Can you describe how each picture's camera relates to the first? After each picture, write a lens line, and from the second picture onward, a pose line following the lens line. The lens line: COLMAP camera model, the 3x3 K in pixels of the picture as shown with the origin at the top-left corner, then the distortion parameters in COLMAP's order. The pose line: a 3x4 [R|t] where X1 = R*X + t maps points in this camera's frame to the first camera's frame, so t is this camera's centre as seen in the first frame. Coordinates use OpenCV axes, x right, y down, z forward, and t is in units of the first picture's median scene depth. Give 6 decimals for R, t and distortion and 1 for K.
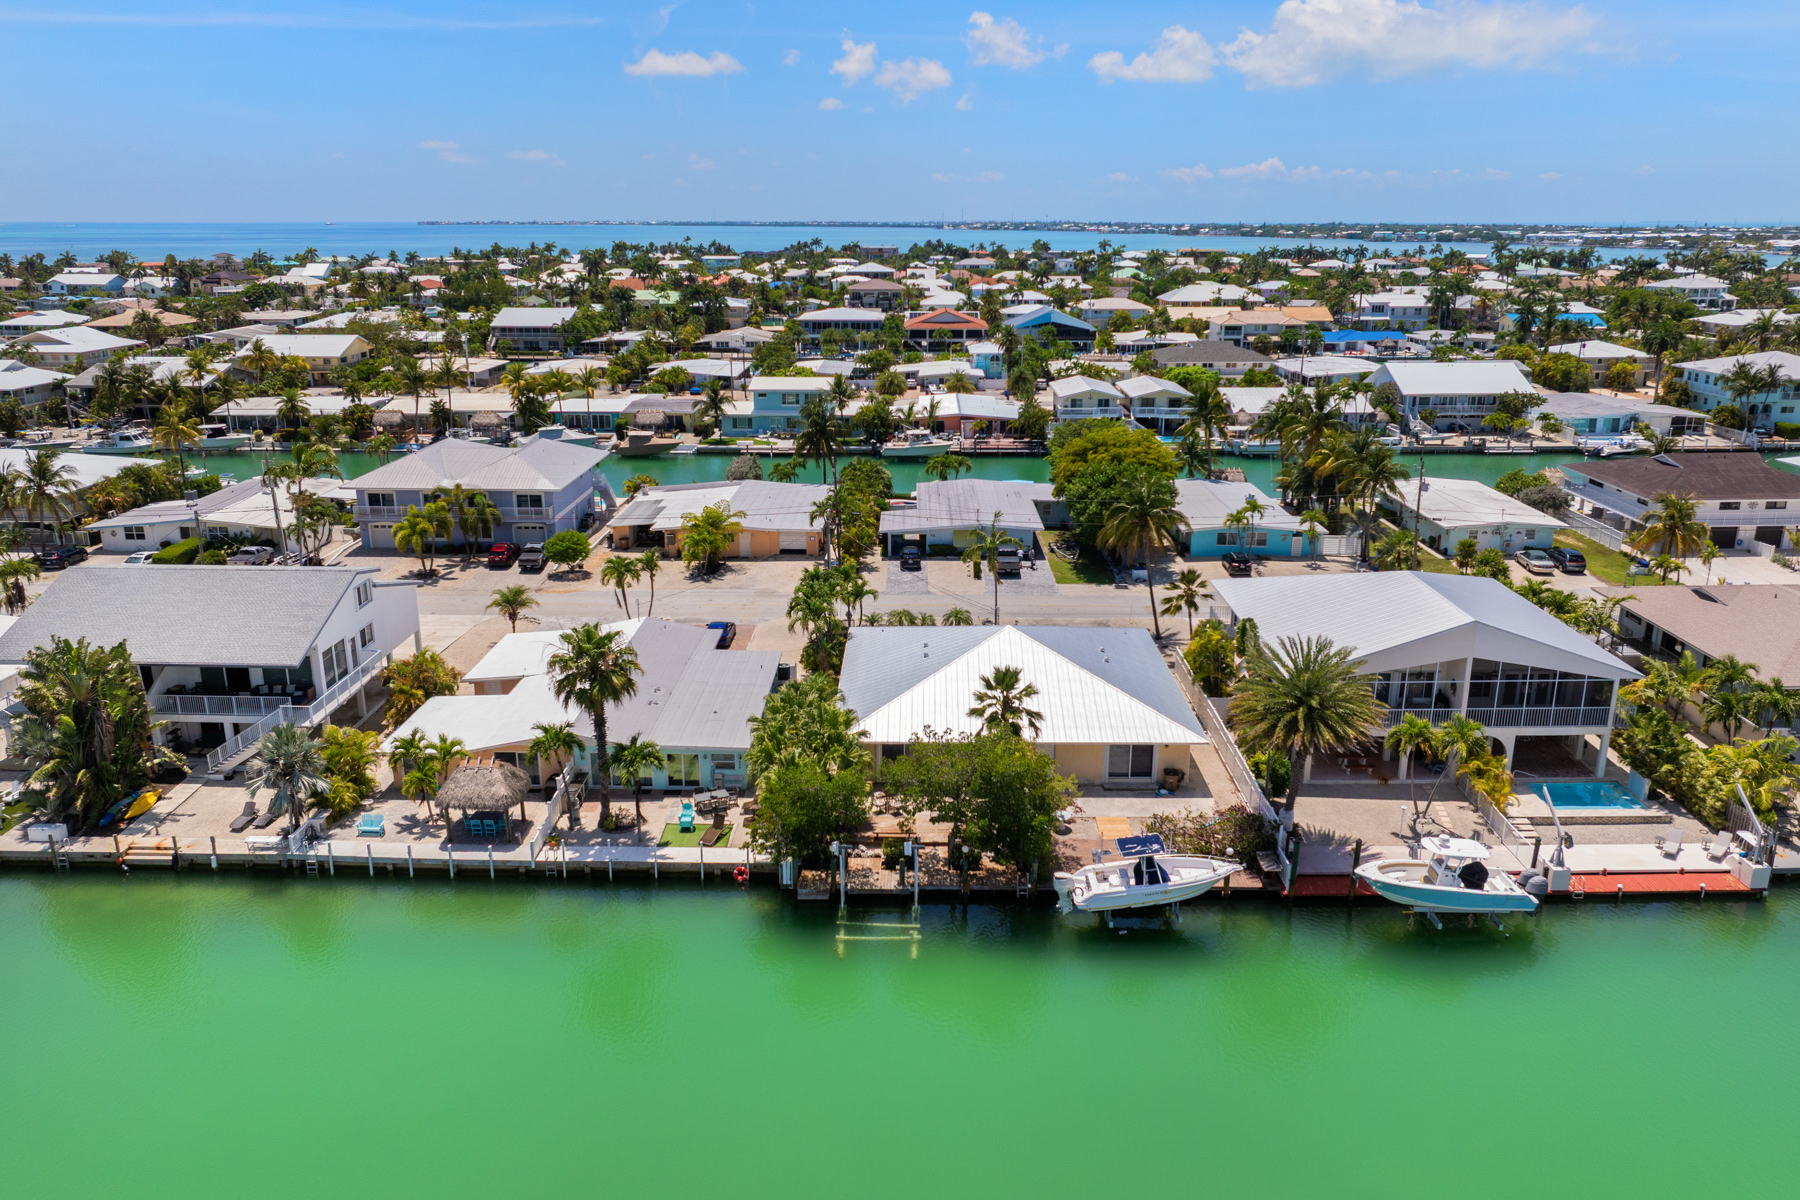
lens RADIAL K [[1294.5, 0, 900.0], [0, 1294.5, 598.4], [0, 0, 1]] dist [-0.061410, -0.006356]
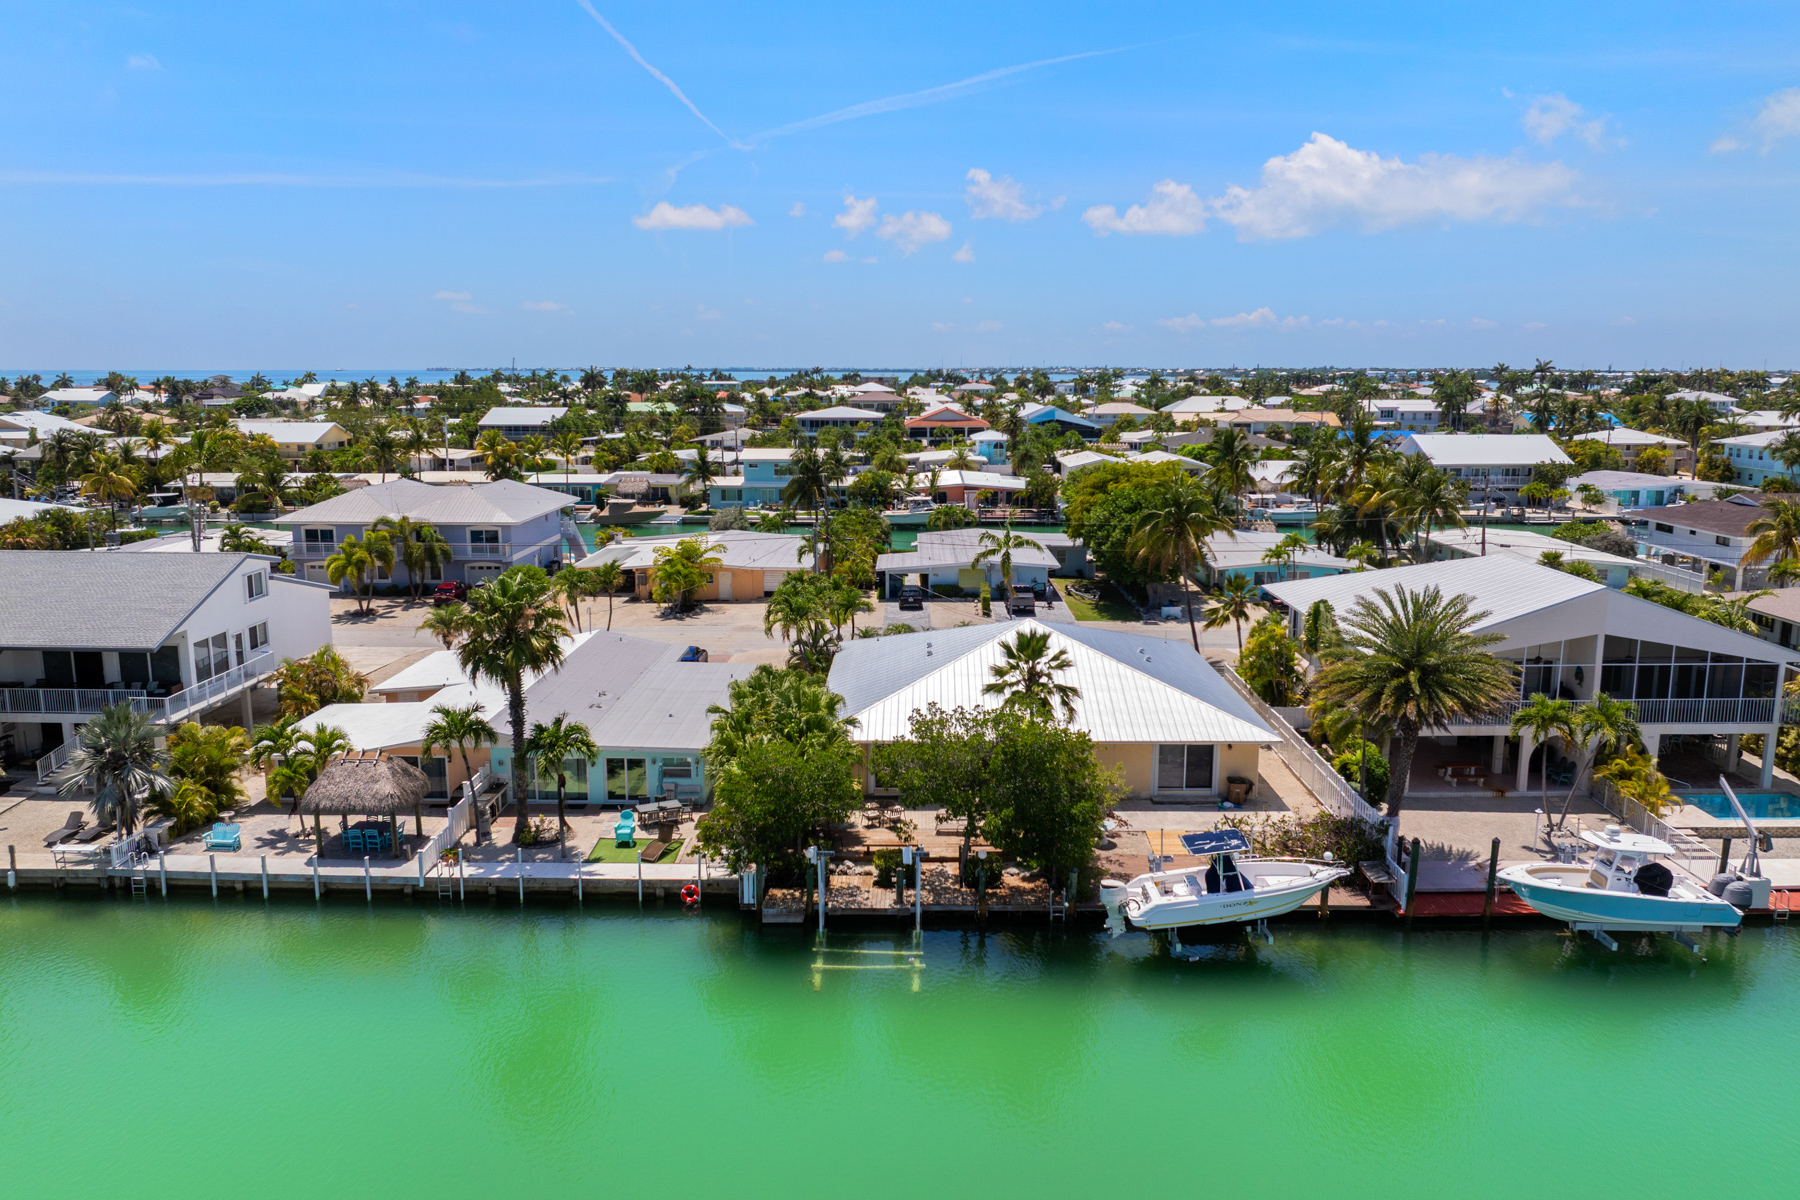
lens RADIAL K [[1293.4, 0, 907.6], [0, 1293.4, 603.1], [0, 0, 1]] dist [-0.056289, 0.005366]
pose [[0.999984, 0.000770, 0.005636, 0.001617], [-0.000163, 0.994264, -0.106958, 0.108065], [-0.005686, 0.106955, 0.994248, 0.190214]]
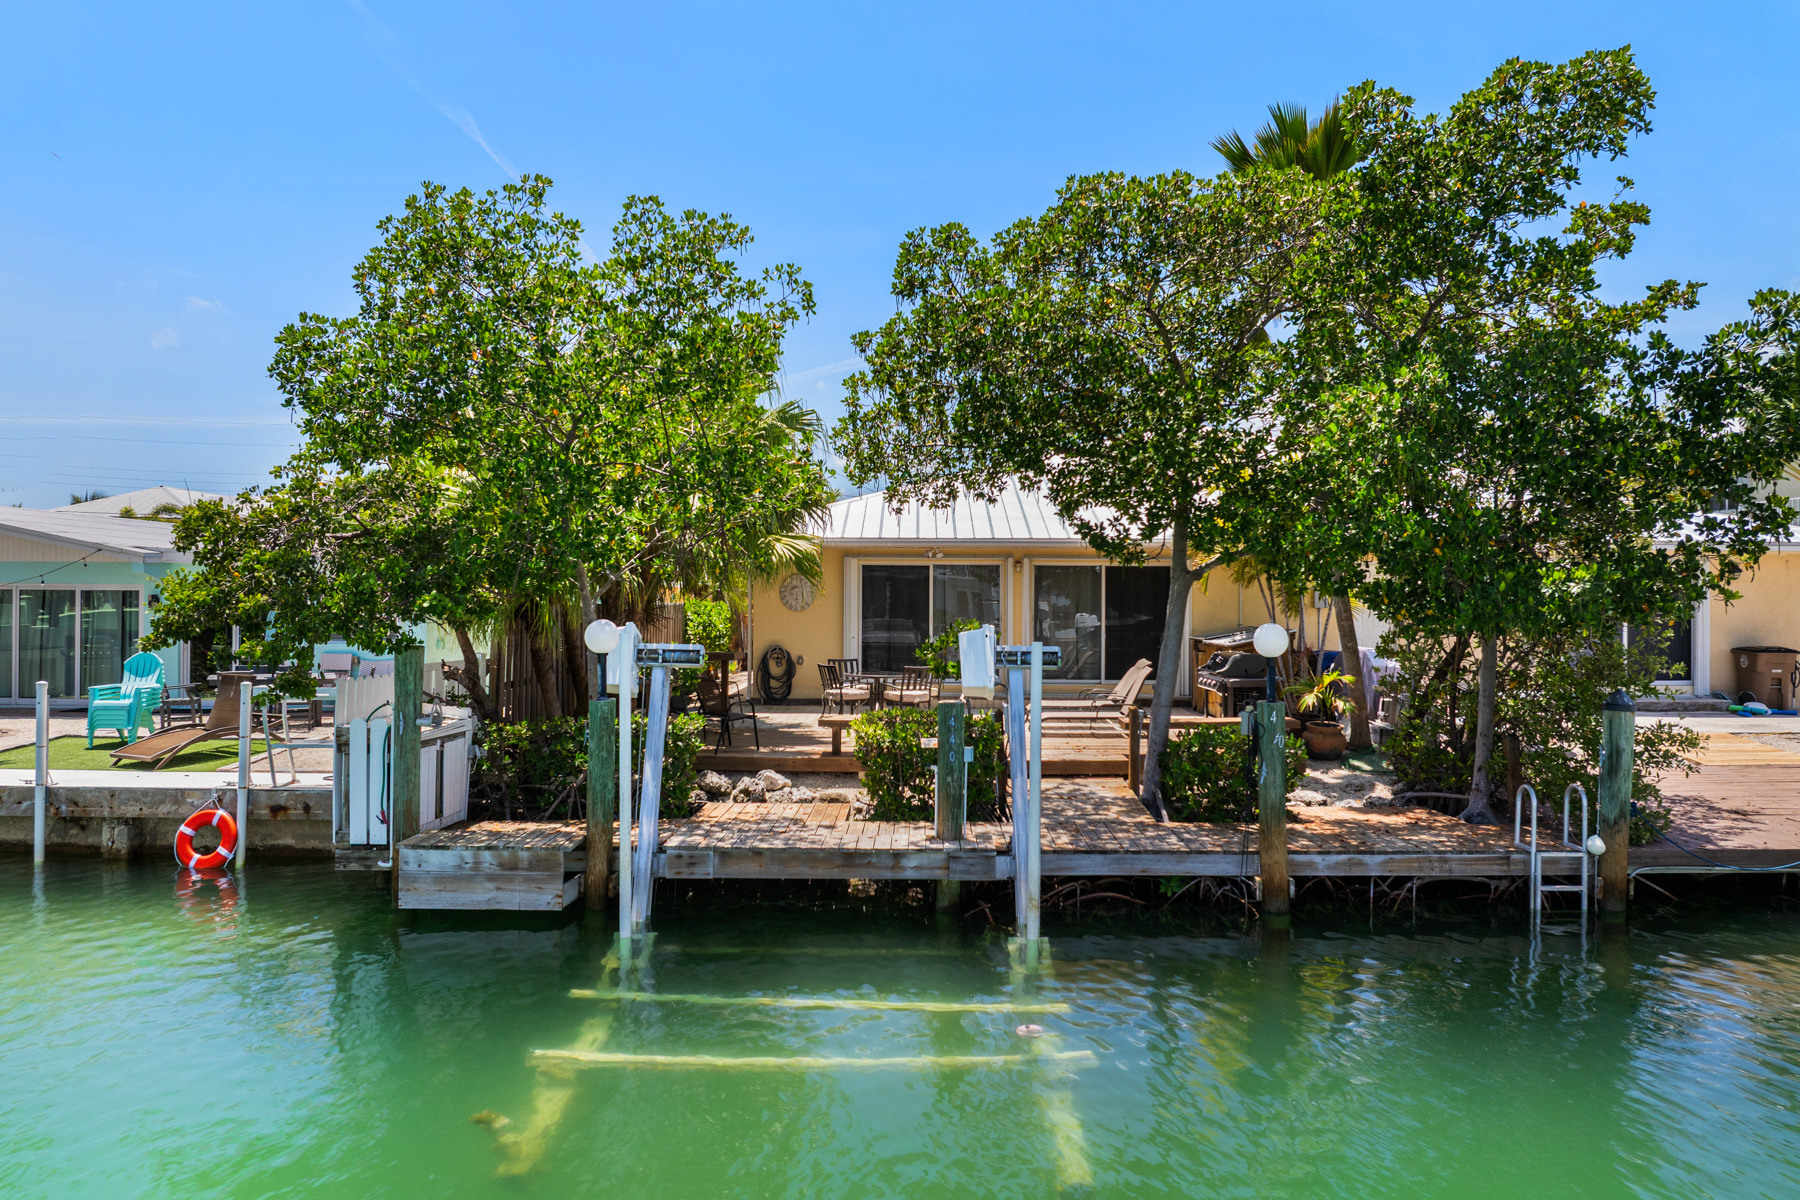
lens RADIAL K [[1294.5, 0, 900.0], [0, 1294.5, 598.4], [0, 0, 1]] dist [-0.061410, -0.006356]
pose [[0.999967, 0.005207, 0.006223, -0.005993], [-0.003242, 0.959444, -0.281880, 0.205565], [-0.007438, 0.281851, 0.959429, 0.683215]]
